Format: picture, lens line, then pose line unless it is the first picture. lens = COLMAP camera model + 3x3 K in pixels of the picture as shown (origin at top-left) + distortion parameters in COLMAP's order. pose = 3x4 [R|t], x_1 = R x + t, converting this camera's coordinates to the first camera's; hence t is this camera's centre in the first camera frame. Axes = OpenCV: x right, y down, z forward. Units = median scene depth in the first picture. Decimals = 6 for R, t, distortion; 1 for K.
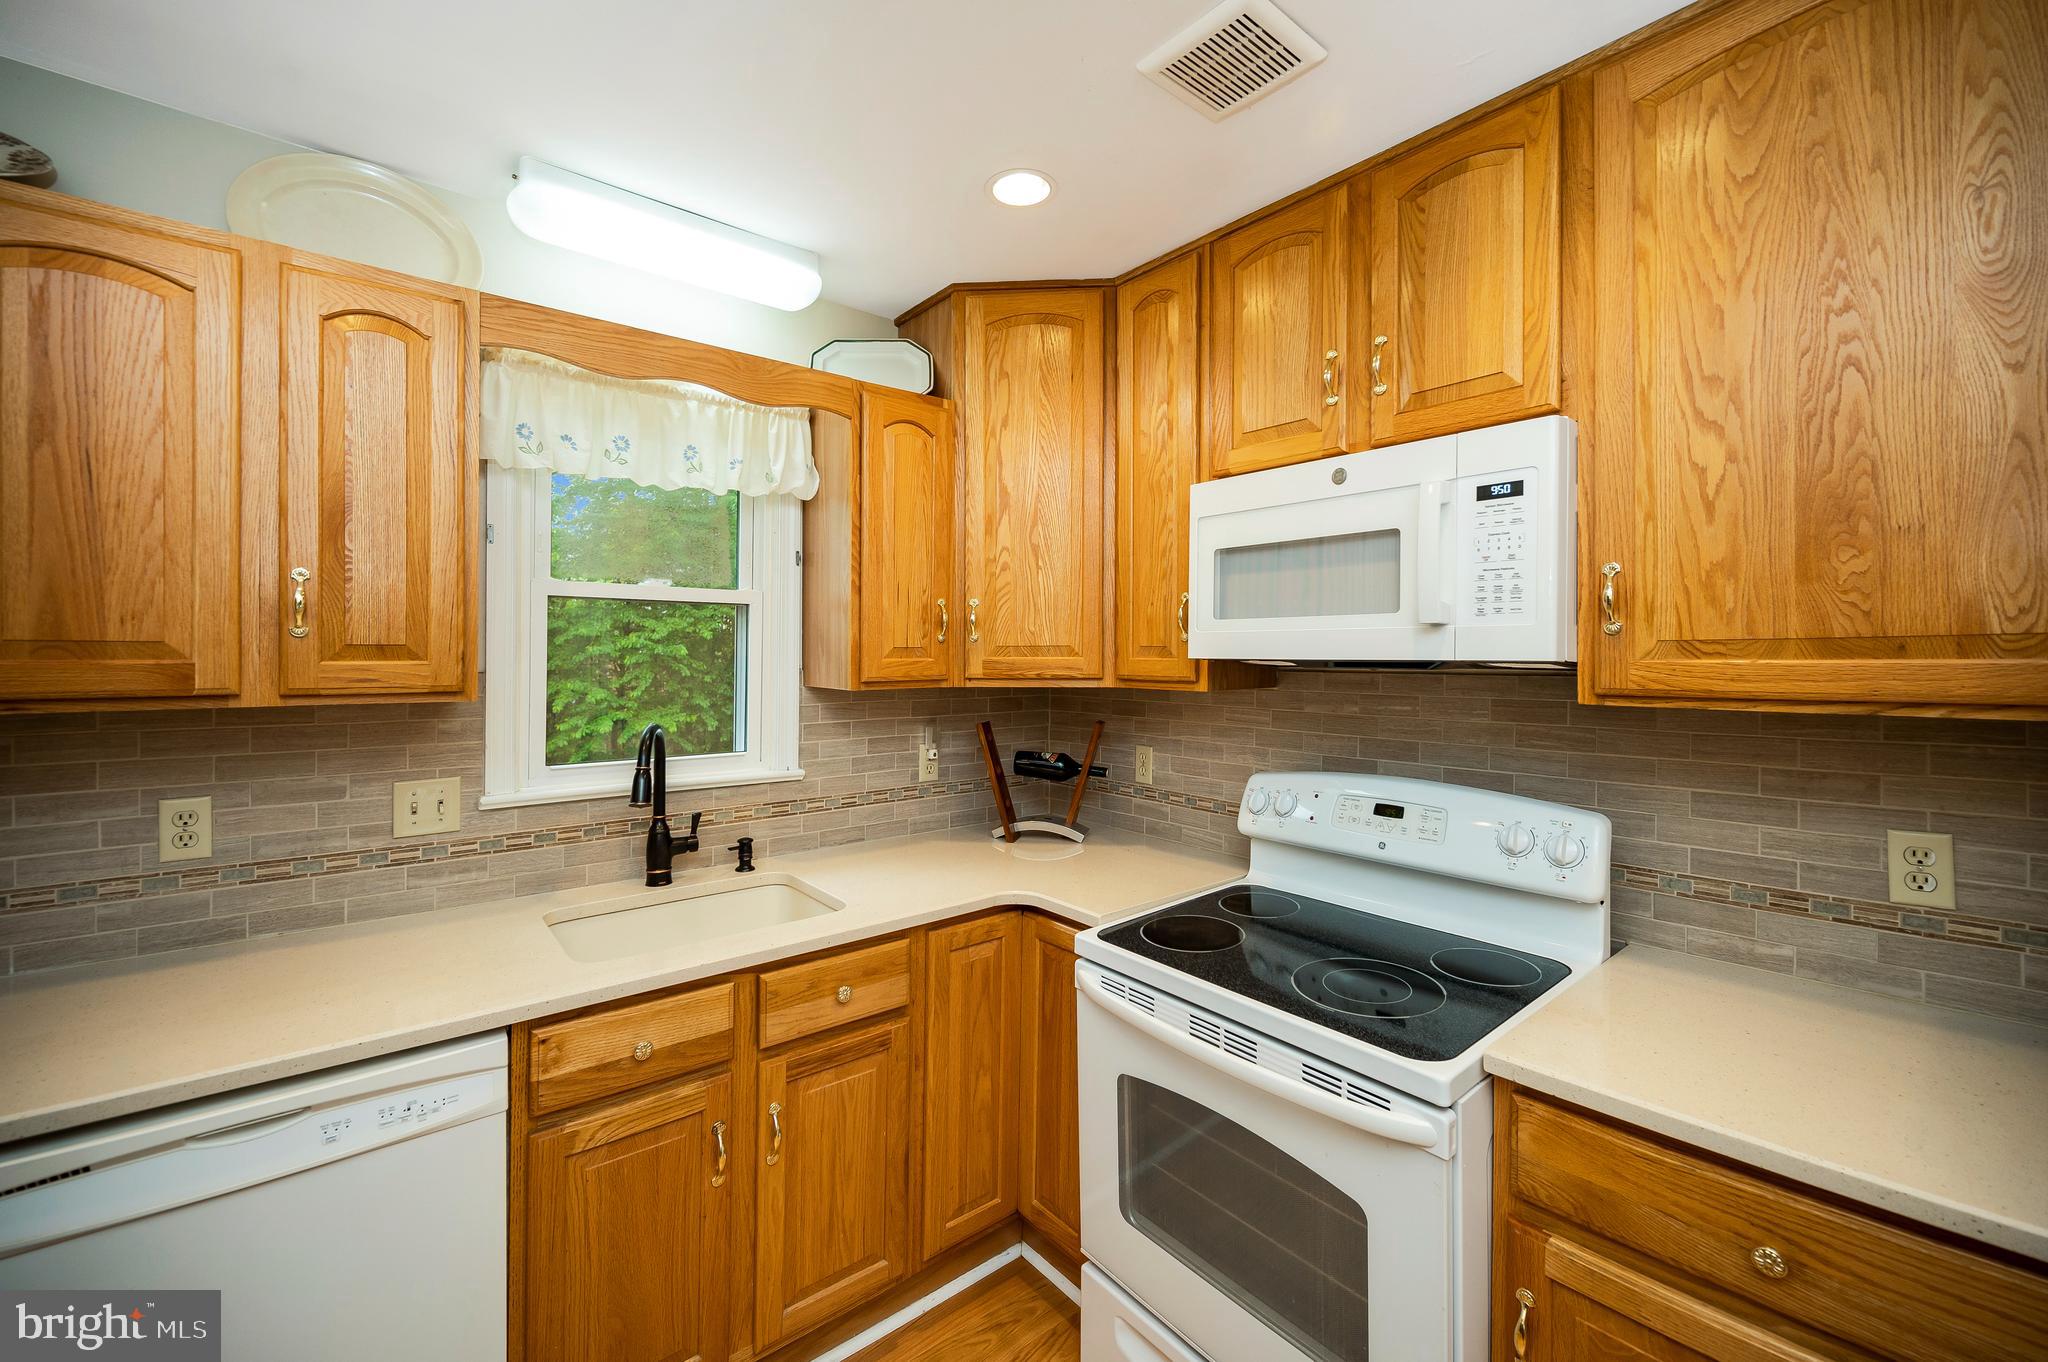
lens RADIAL K [[842.1, 0, 1015.9], [0, 842.1, 655.6], [0, 0, 1]] dist [-0.002885, -0.000215]
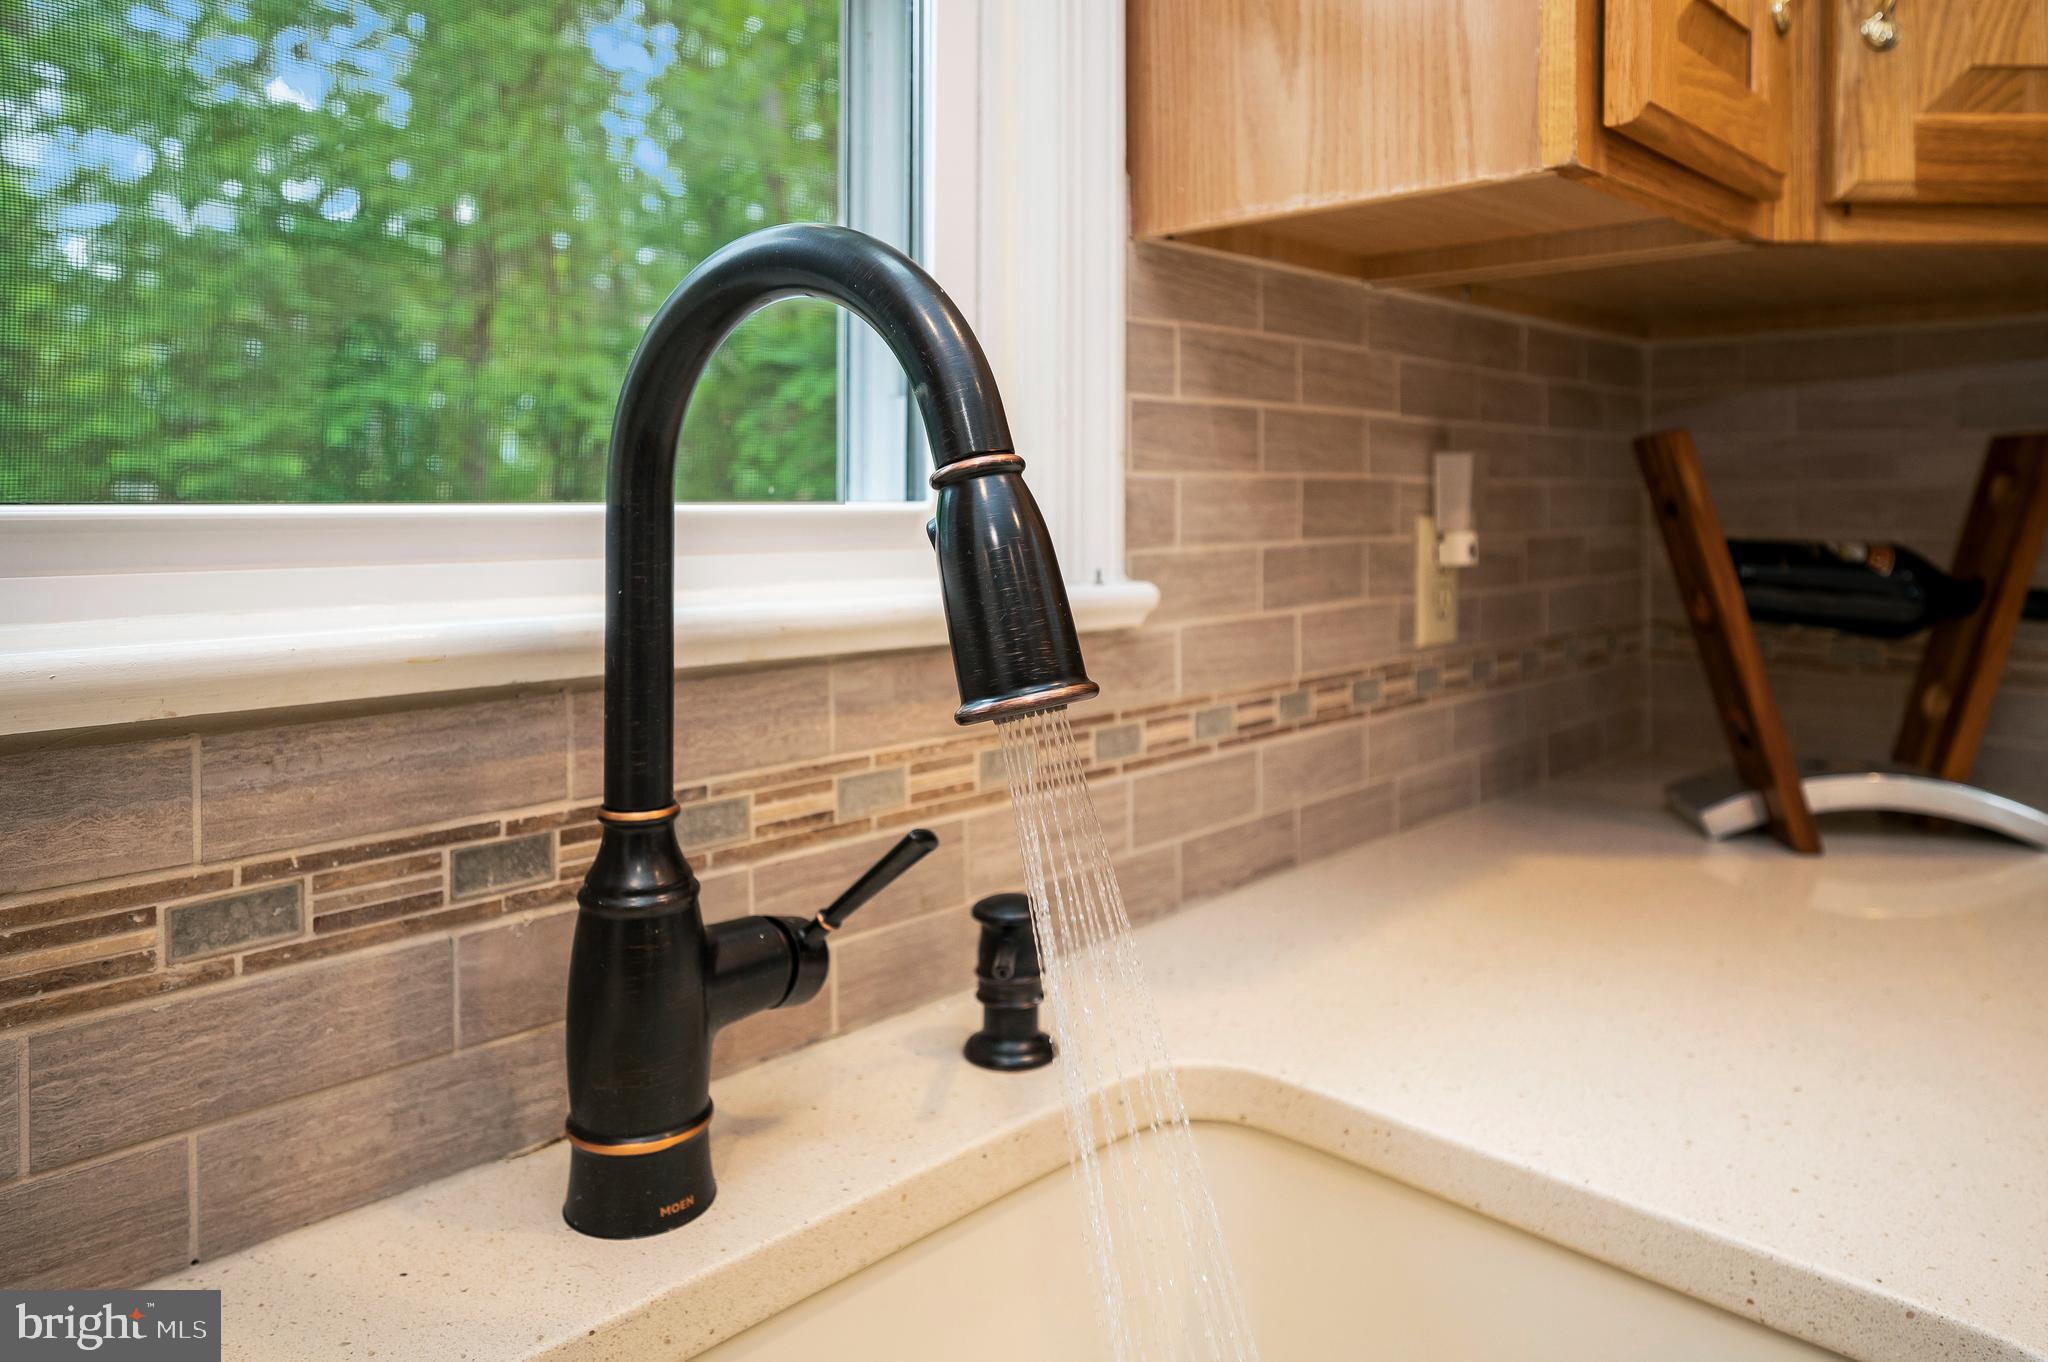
lens RADIAL K [[1342.9, 0, 1025.3], [0, 1342.9, 502.0], [0, 0, 1]] dist [-0.019676, -0.000950]
pose [[0.994999, 0.000796, 0.099883, -0.402381], [-0.001621, 0.999965, 0.008177, 0.135133], [-0.099873, -0.008298, 0.994966, 0.781097]]
